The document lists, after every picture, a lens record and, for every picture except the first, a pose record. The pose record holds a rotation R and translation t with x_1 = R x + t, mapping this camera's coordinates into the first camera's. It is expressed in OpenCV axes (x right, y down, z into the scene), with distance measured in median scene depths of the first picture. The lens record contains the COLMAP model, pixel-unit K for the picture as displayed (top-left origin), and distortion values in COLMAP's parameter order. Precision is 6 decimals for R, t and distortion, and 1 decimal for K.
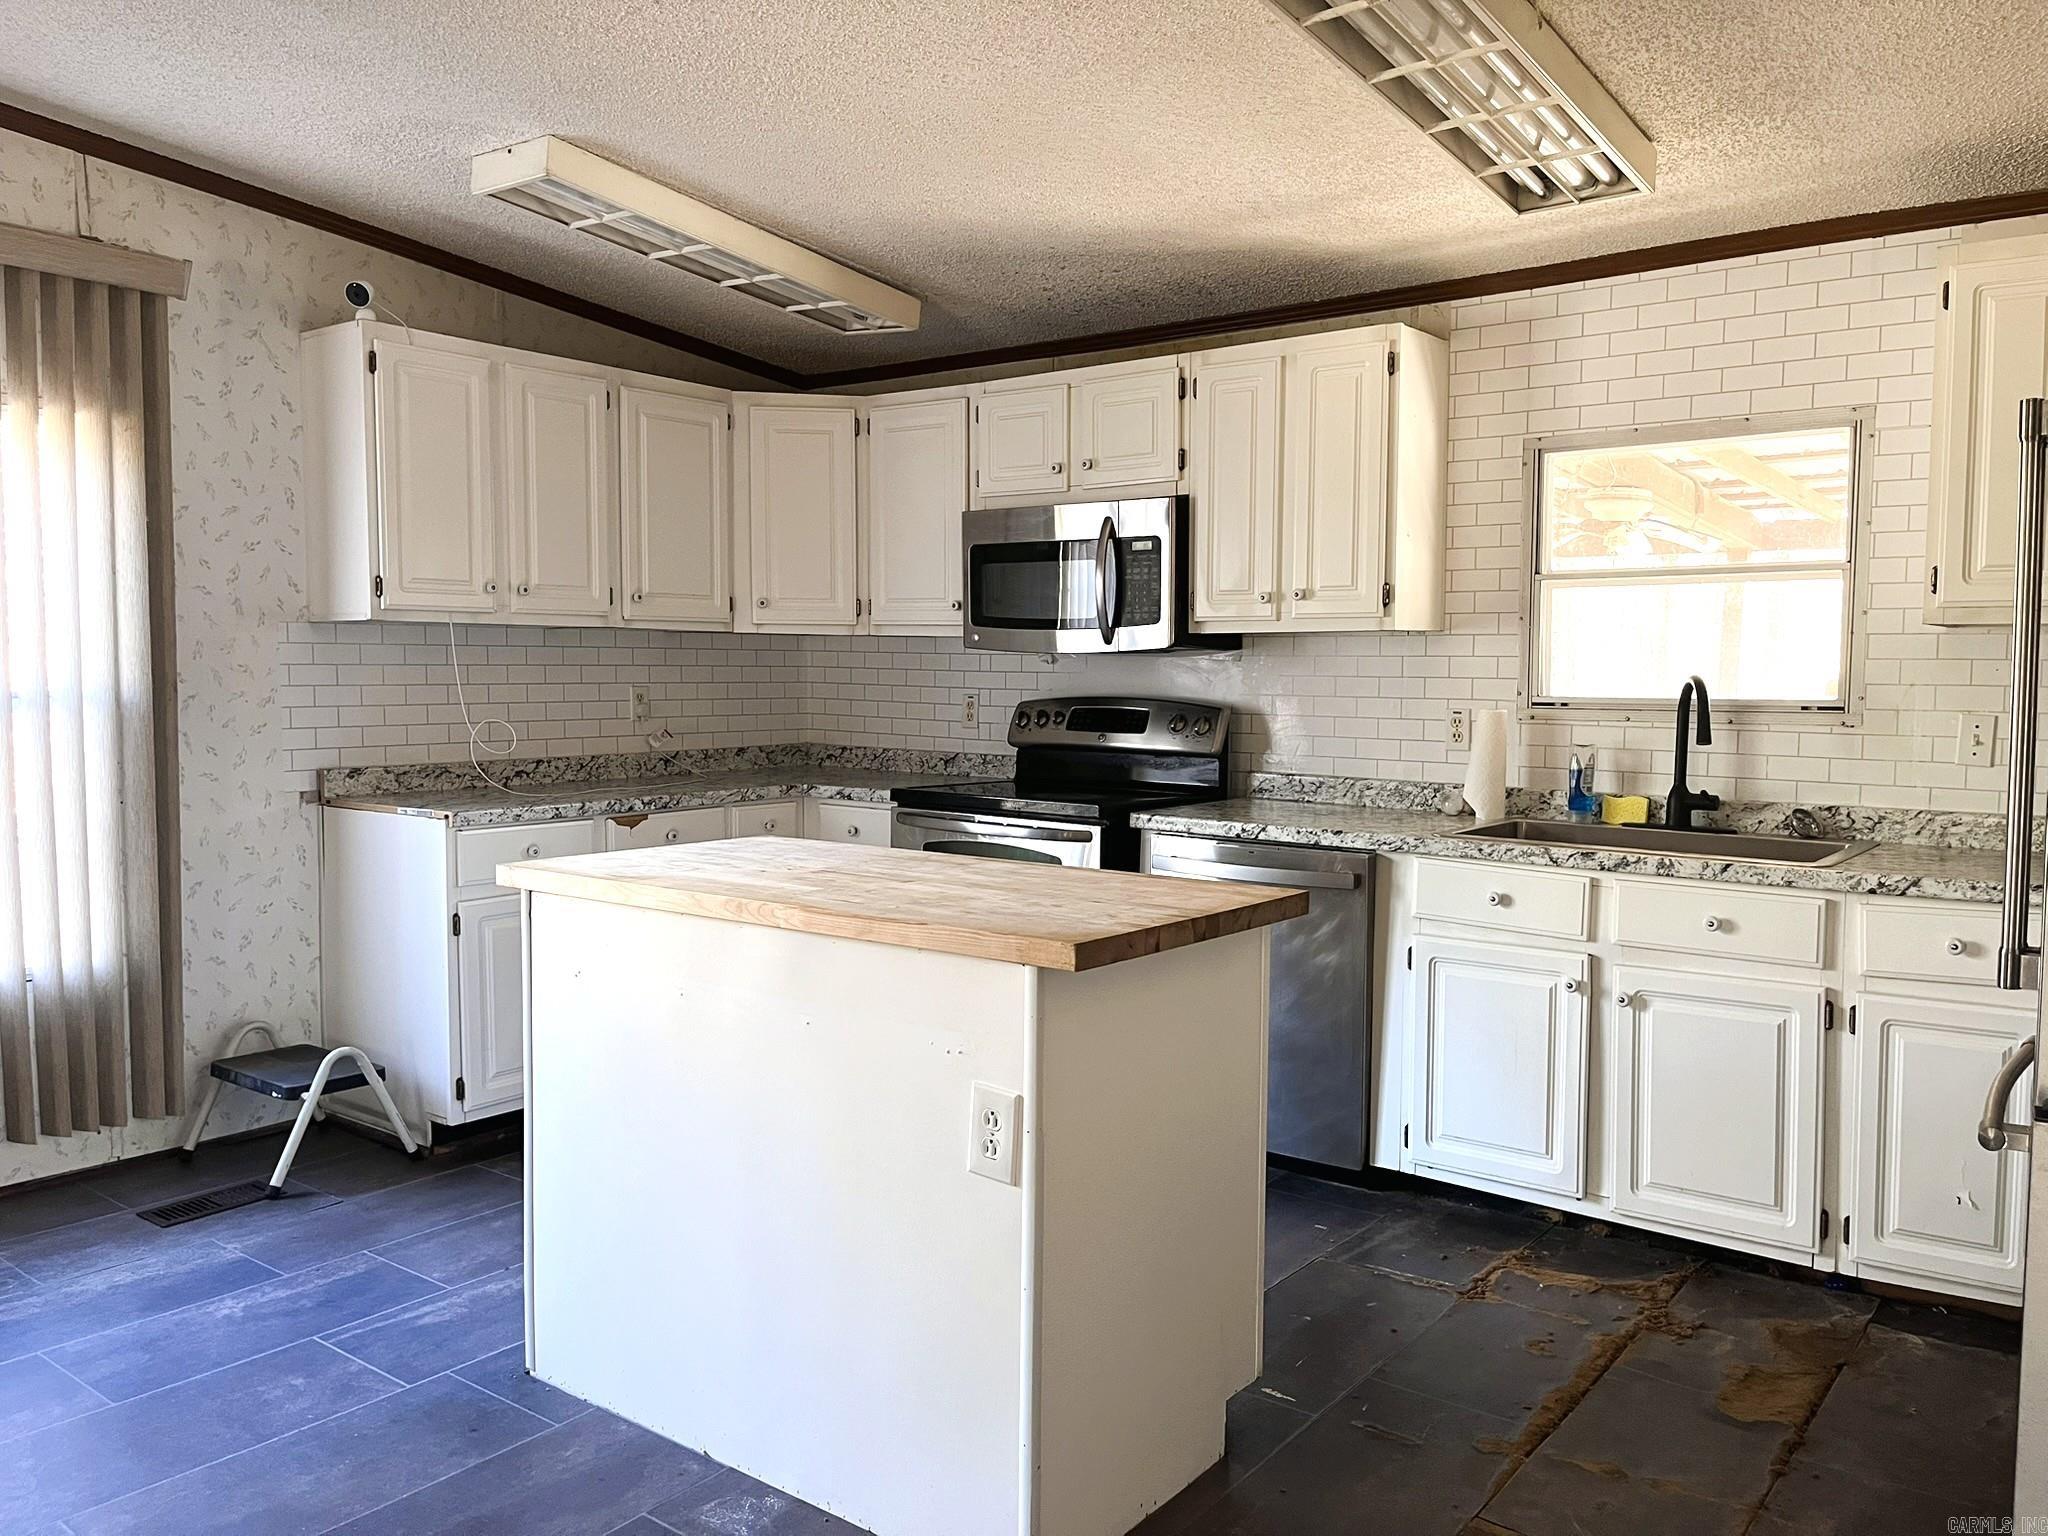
lens RADIAL K [[1535.6, 0, 1035.9], [0, 1535.6, 766.6], [0, 0, 1]] dist [0.048717, -0.072203]
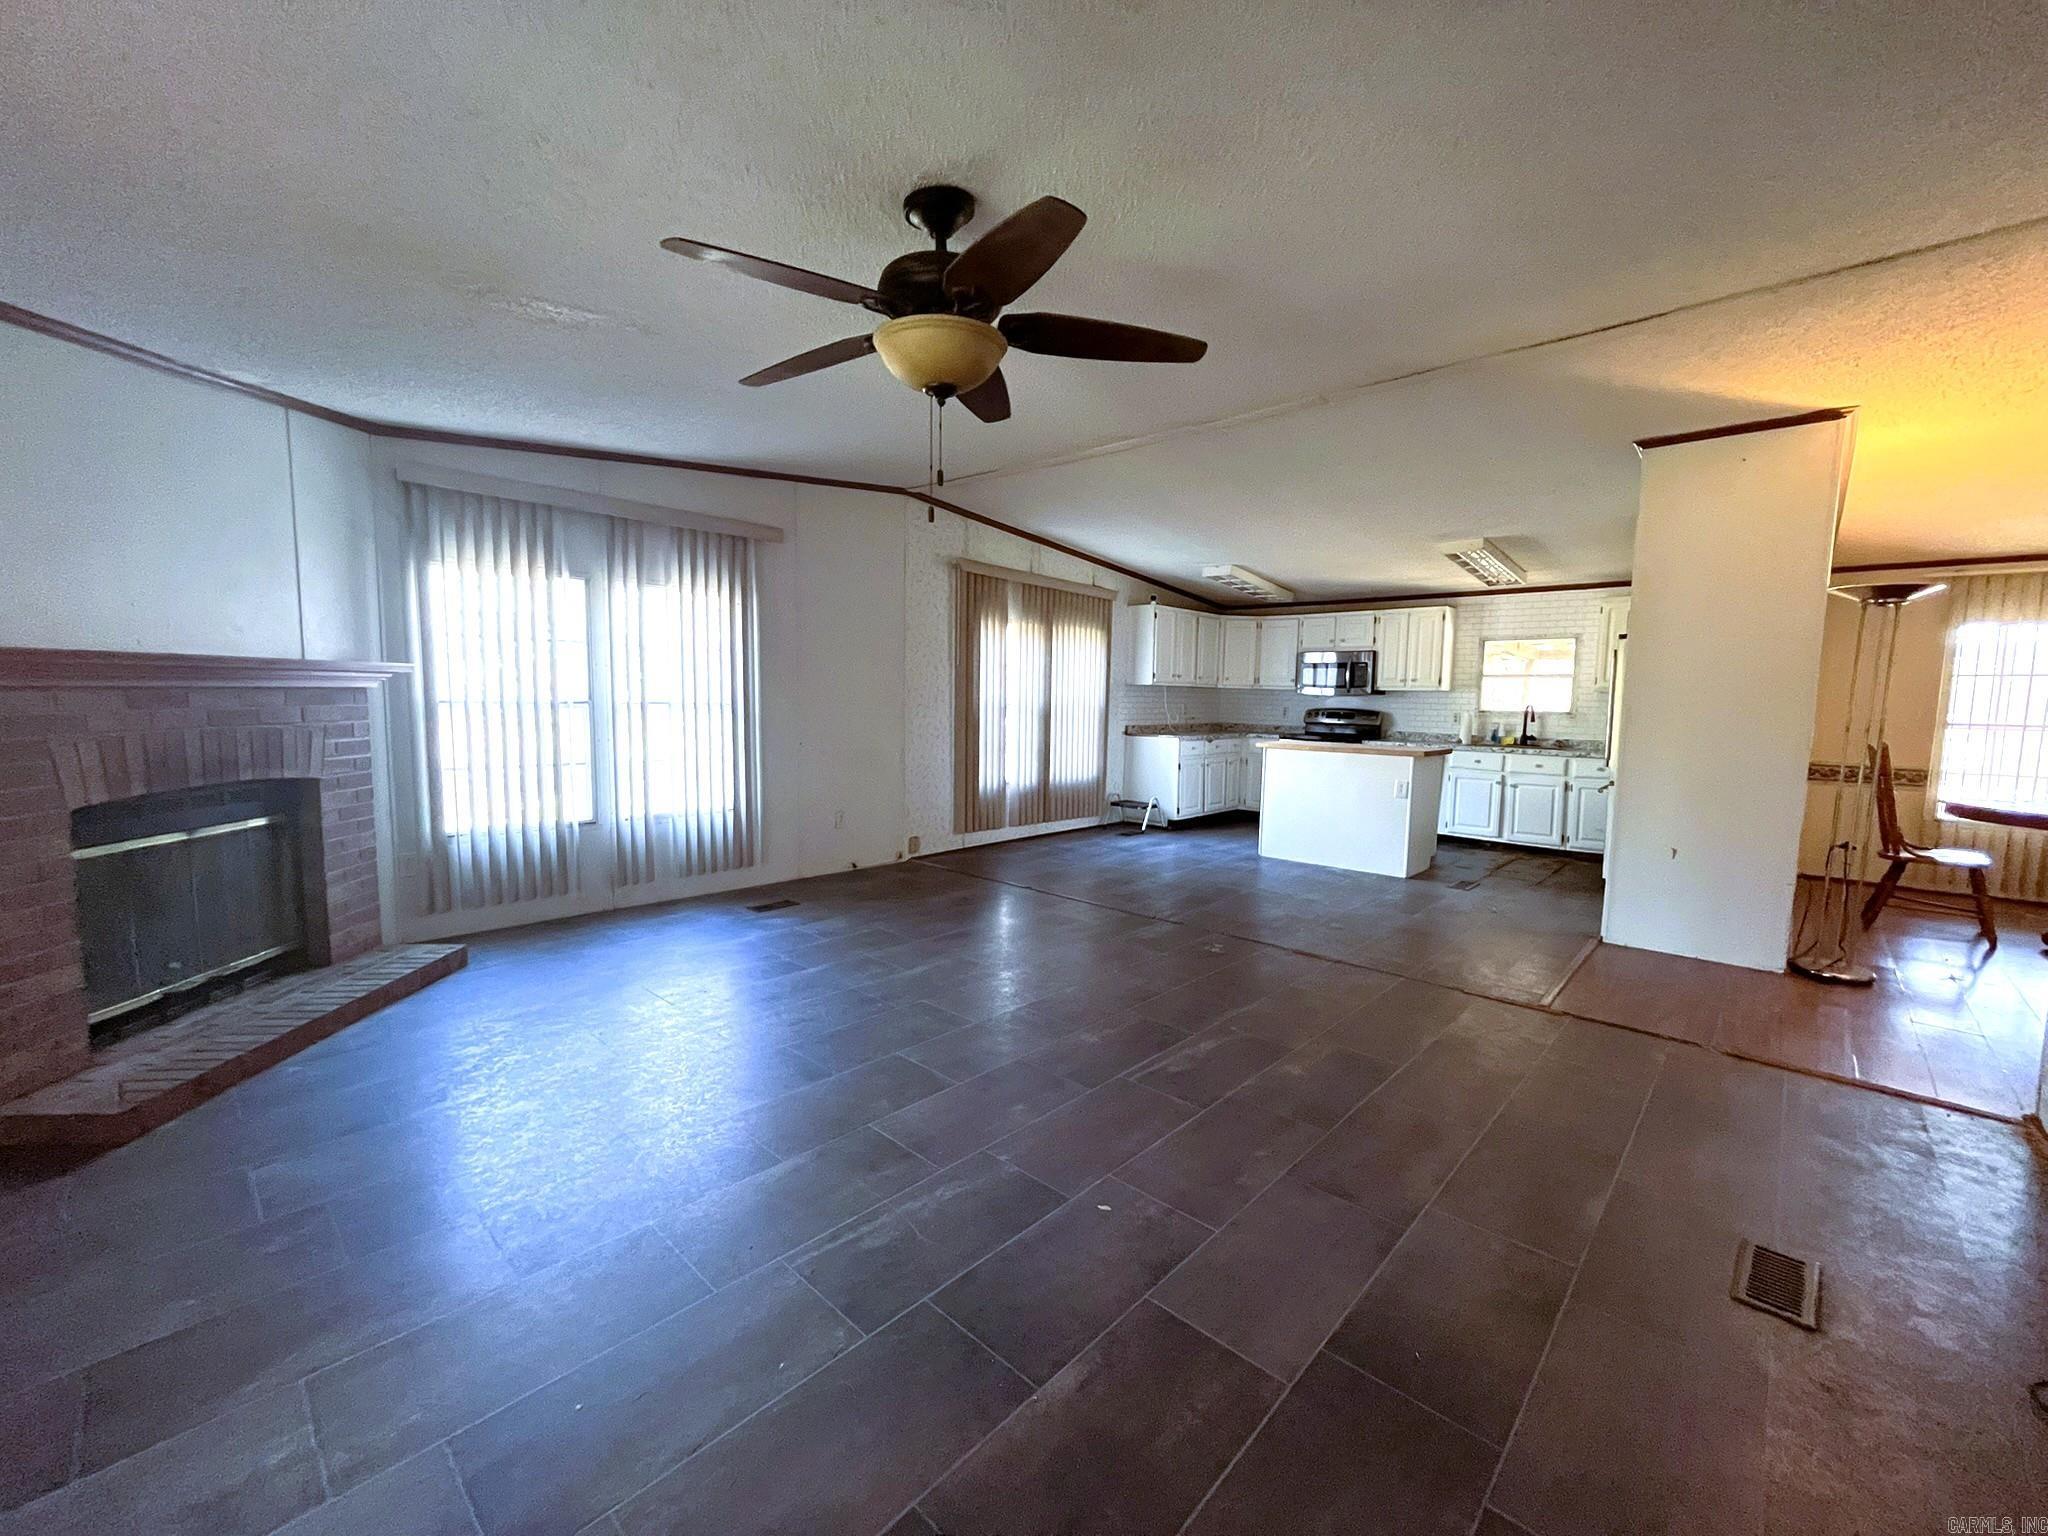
lens RADIAL K [[827.2, 0, 1020.9], [0, 827.2, 768.2], [0, 0, 1]] dist [-0.007557, 0.000337]
pose [[0.995121, 0.020057, -0.096607, -0.564854], [-0.018068, 0.999607, 0.021417, 0.070519], [0.096999, -0.019567, 0.995092, -1.038658]]
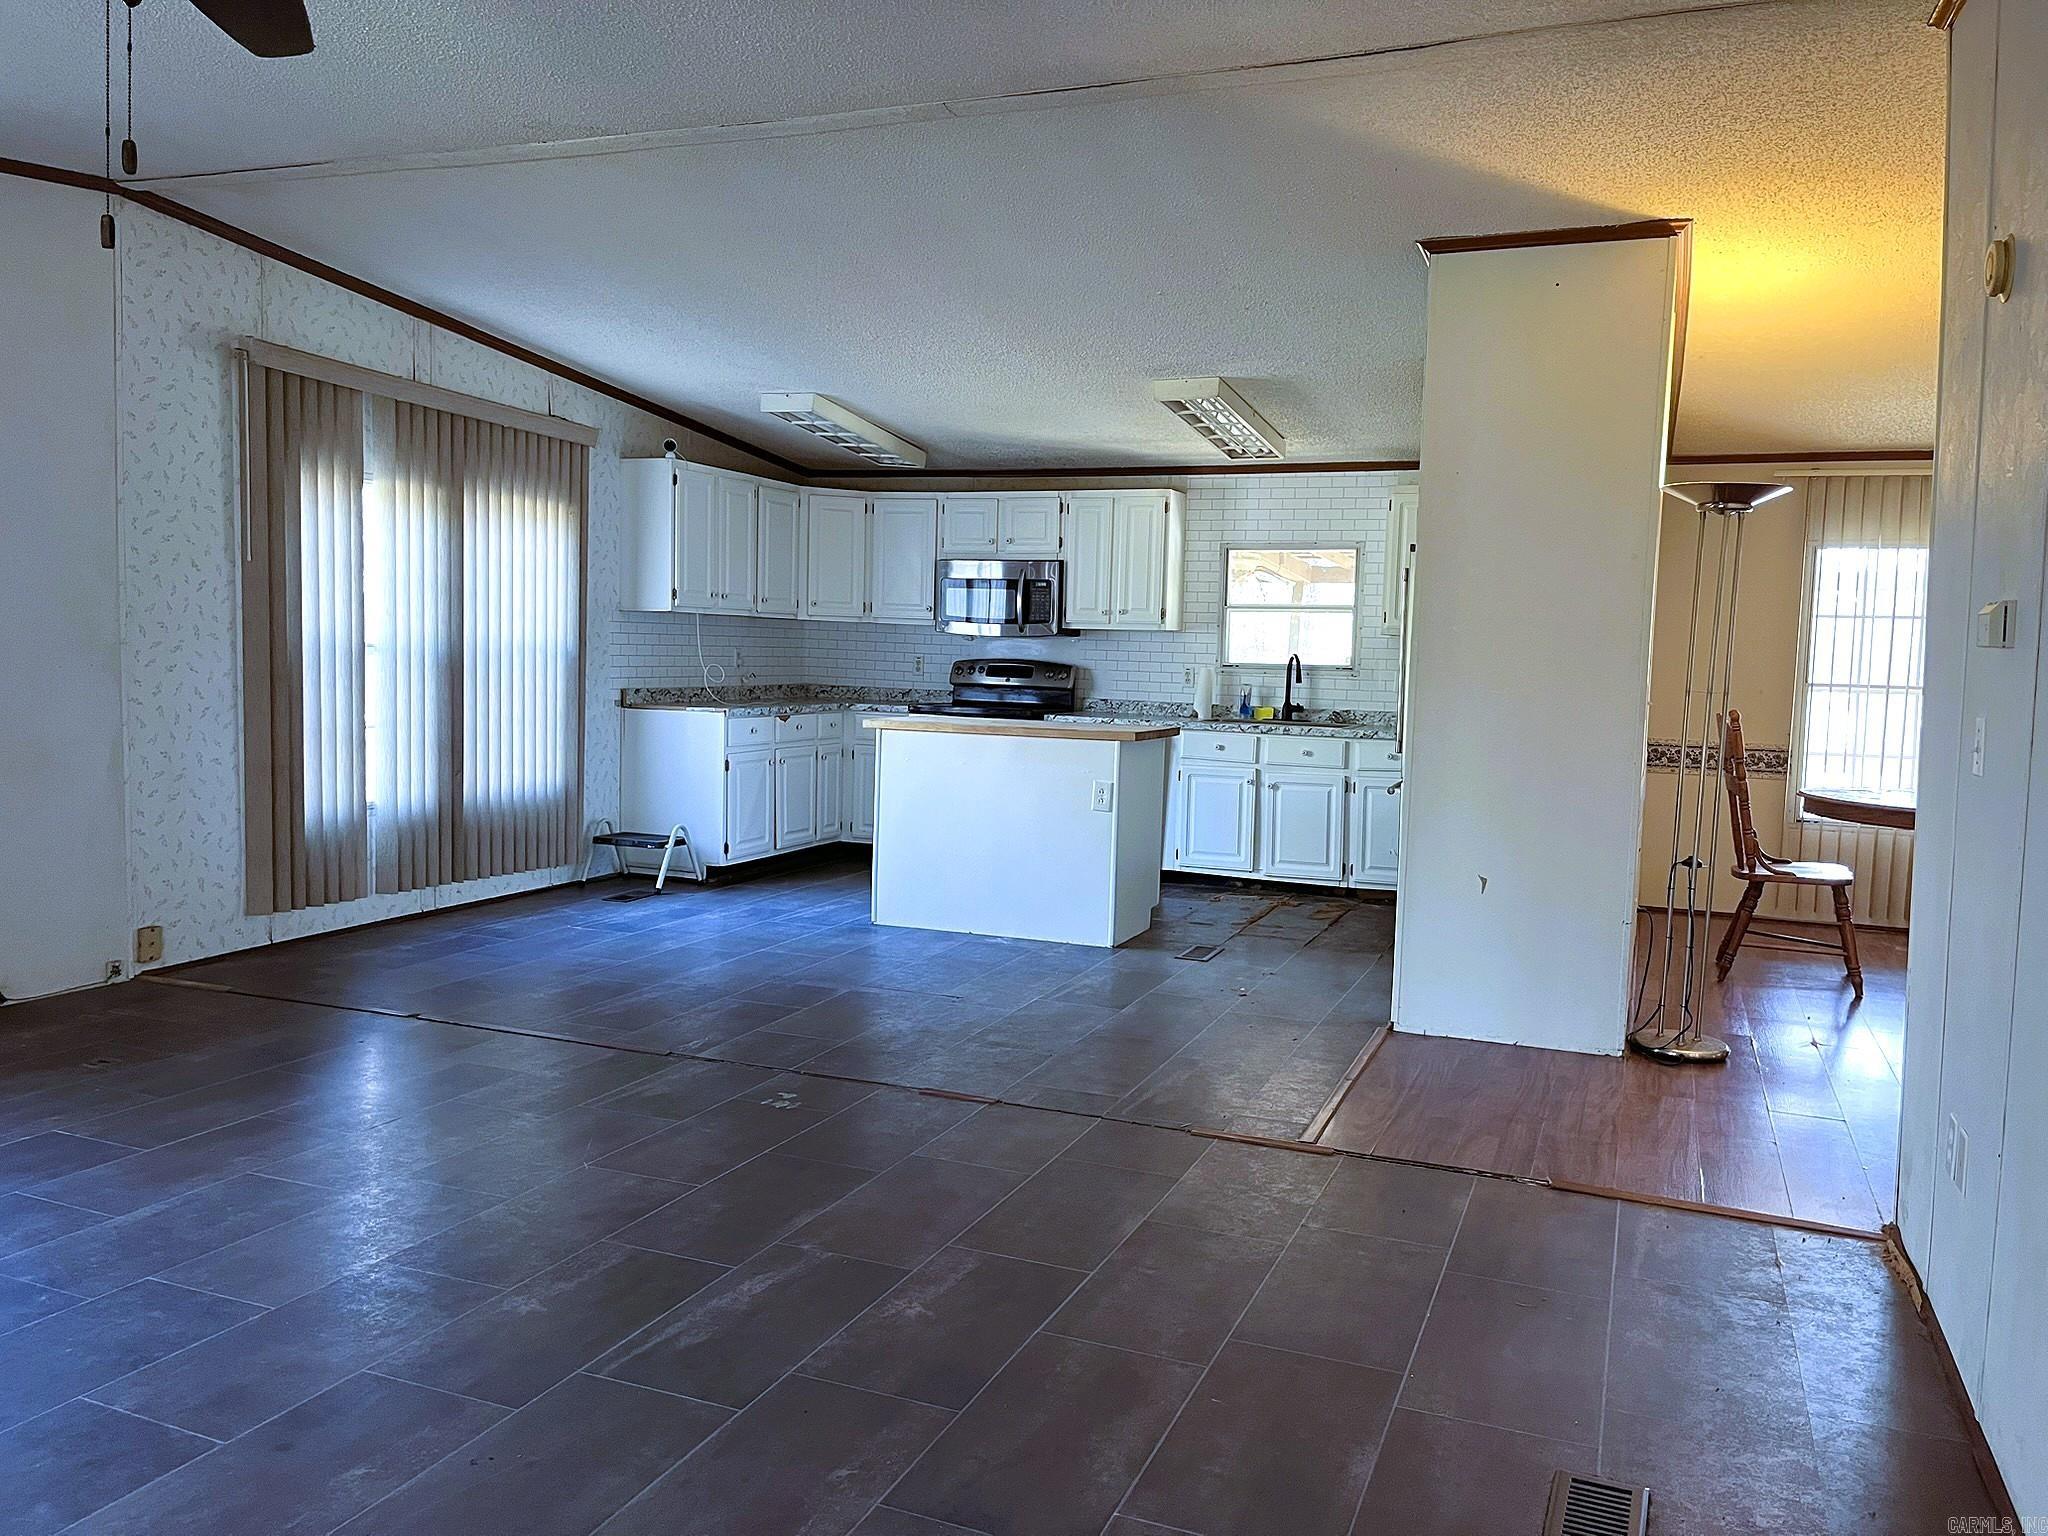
lens RADIAL K [[1535.6, 0, 1043.9], [0, 1535.6, 760.8], [0, 0, 1]] dist [0.048717, -0.072203]
pose [[0.960685, 0.001279, 0.277639, -0.534764], [-0.004632, 0.999924, 0.011420, 0.071531], [-0.277603, -0.012257, 0.960618, -1.035357]]
